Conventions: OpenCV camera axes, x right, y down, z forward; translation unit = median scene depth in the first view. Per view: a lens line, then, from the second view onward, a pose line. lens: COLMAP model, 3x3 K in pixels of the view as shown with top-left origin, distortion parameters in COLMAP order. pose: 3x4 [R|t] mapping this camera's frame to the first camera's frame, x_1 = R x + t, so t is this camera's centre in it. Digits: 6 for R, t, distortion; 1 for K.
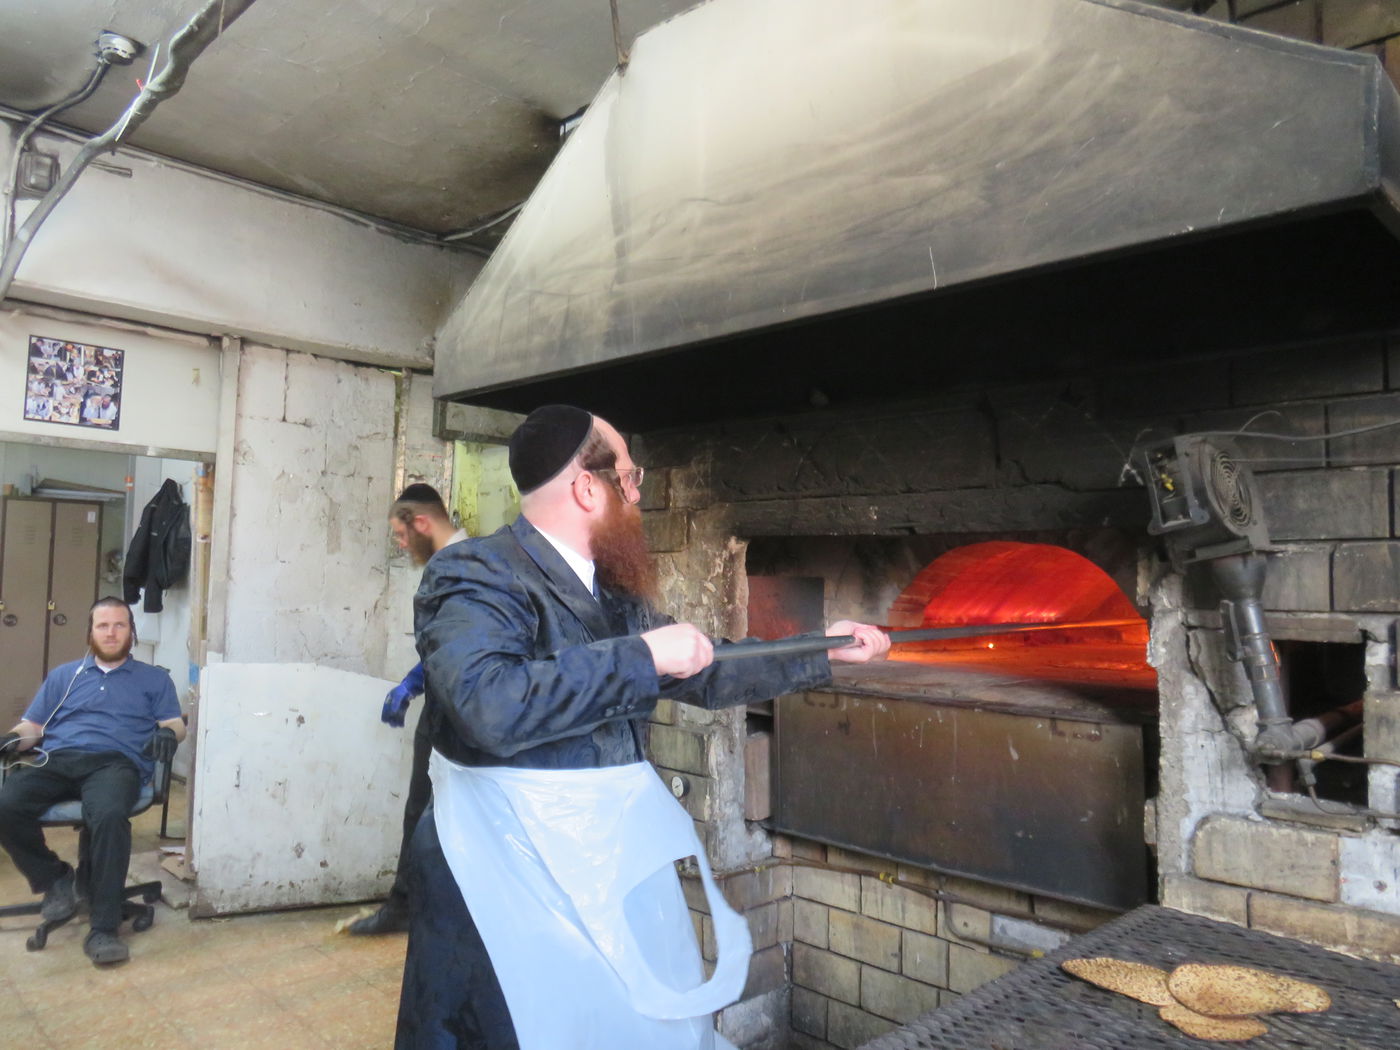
lens RADIAL K [[1010.8, 0, 701.1], [0, 1010.8, 525.6], [0, 0, 1]] dist [-0.007448, 0.008546]
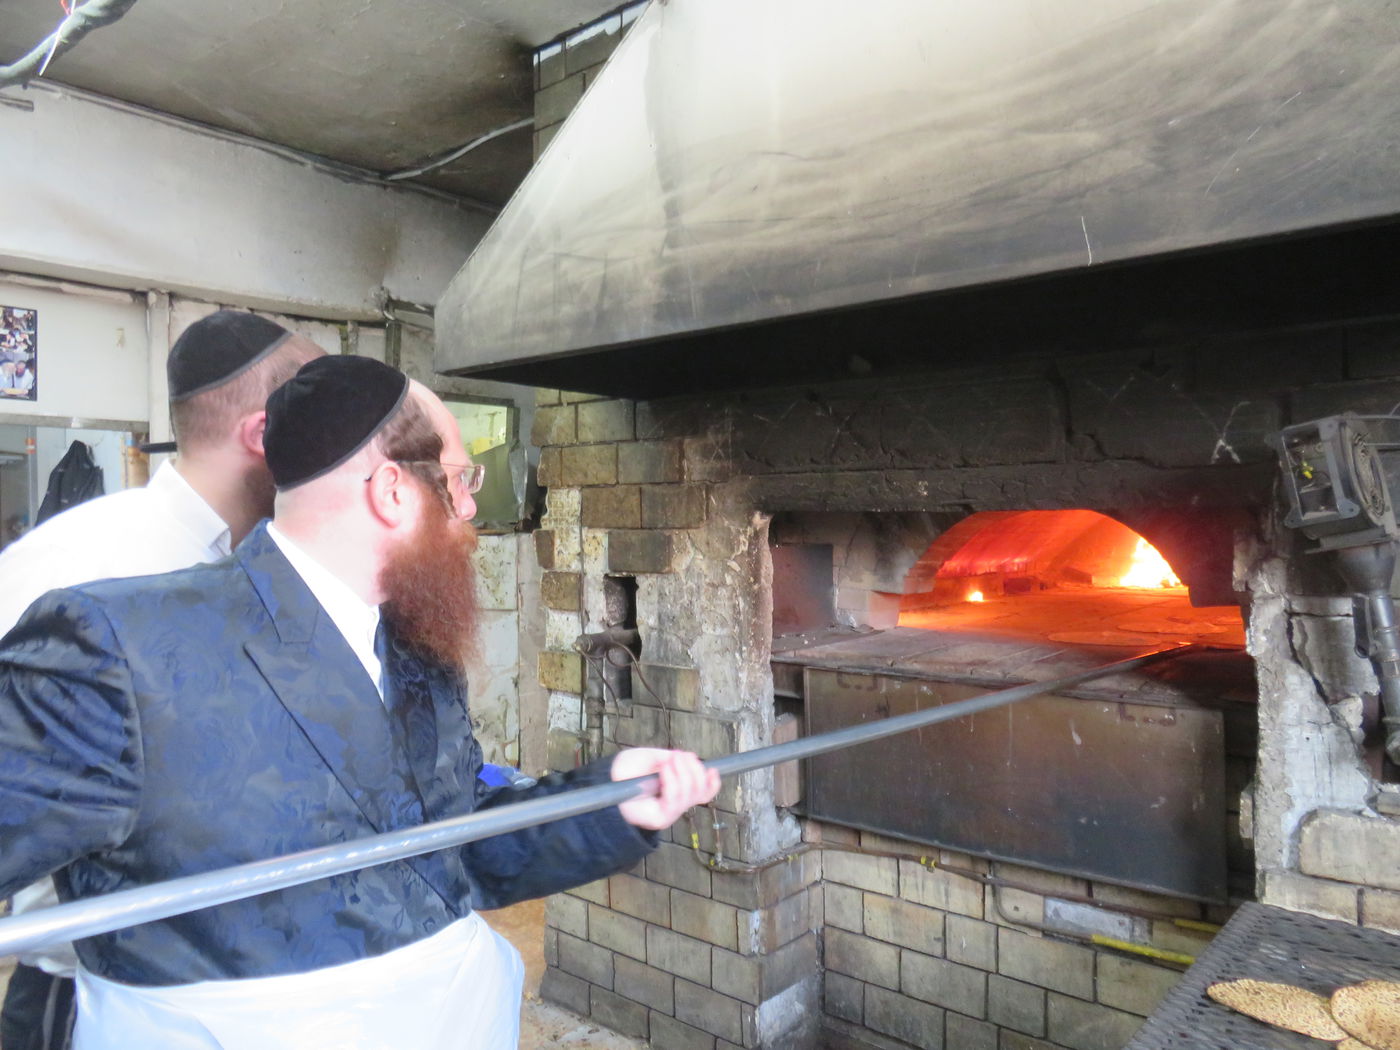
lens RADIAL K [[1010.8, 0, 695.9], [0, 1010.8, 524.2], [0, 0, 1]] dist [-0.007448, 0.008546]
pose [[0.996140, -0.032422, 0.081574, -0.100563], [0.026853, 0.997292, 0.068462, -0.042843], [-0.083573, -0.066007, 0.994313, 0.077125]]
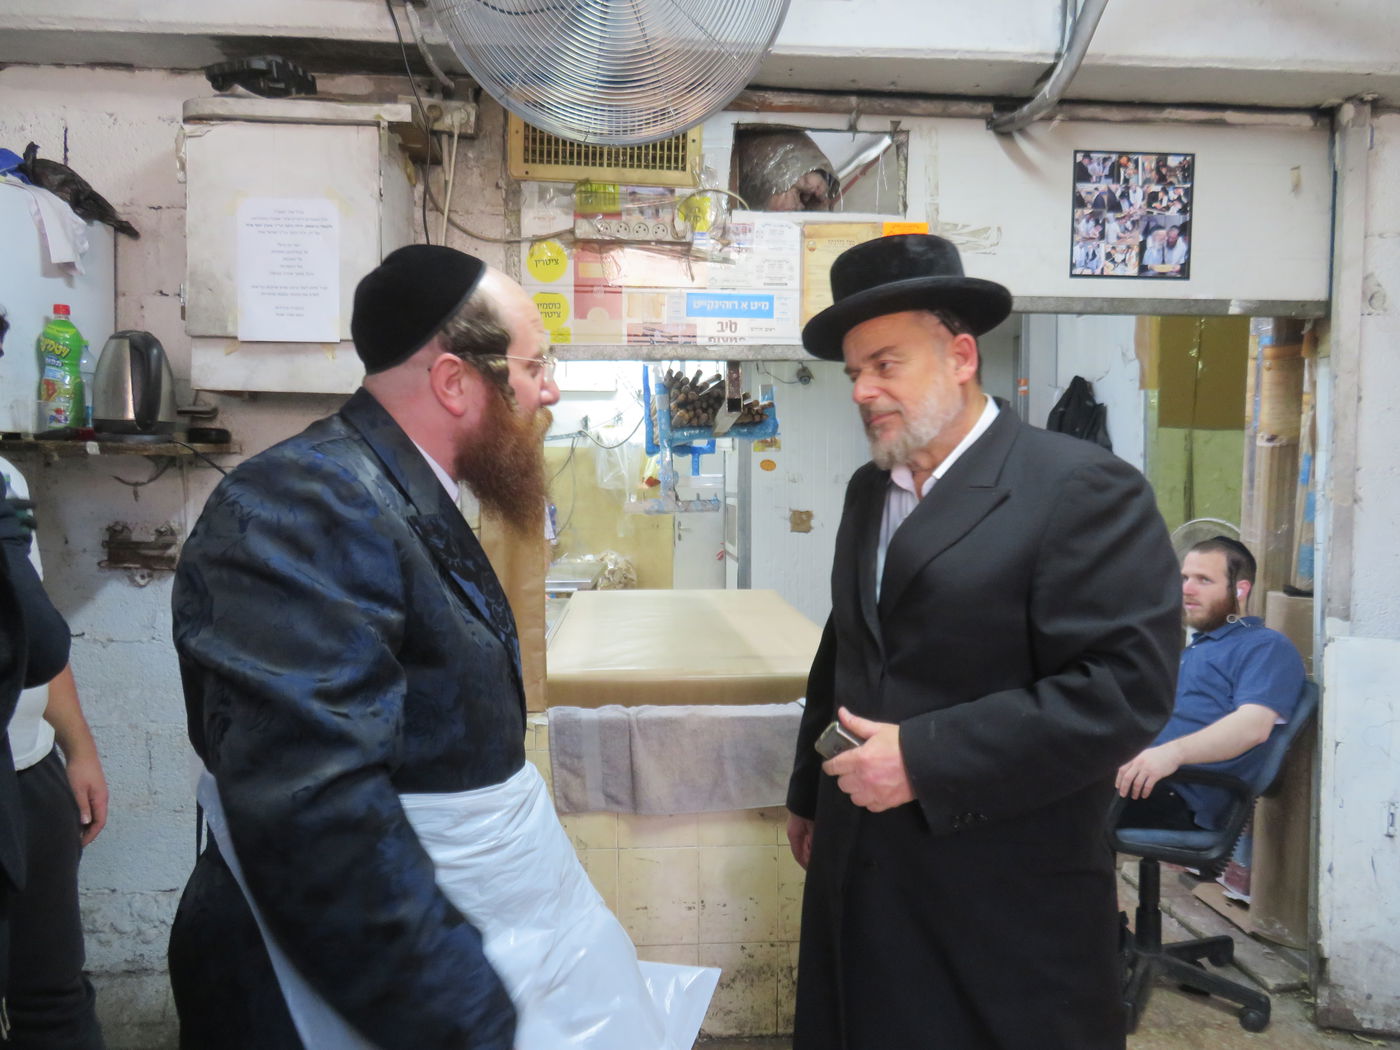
lens RADIAL K [[1010.8, 0, 699.1], [0, 1010.8, 527.9], [0, 0, 1]] dist [-0.007448, 0.008546]
pose [[0.763862, 0.005557, -0.645356, -0.549931], [0.054098, 0.995892, 0.072607, 0.002095], [0.643109, -0.090374, 0.760423, 0.389942]]
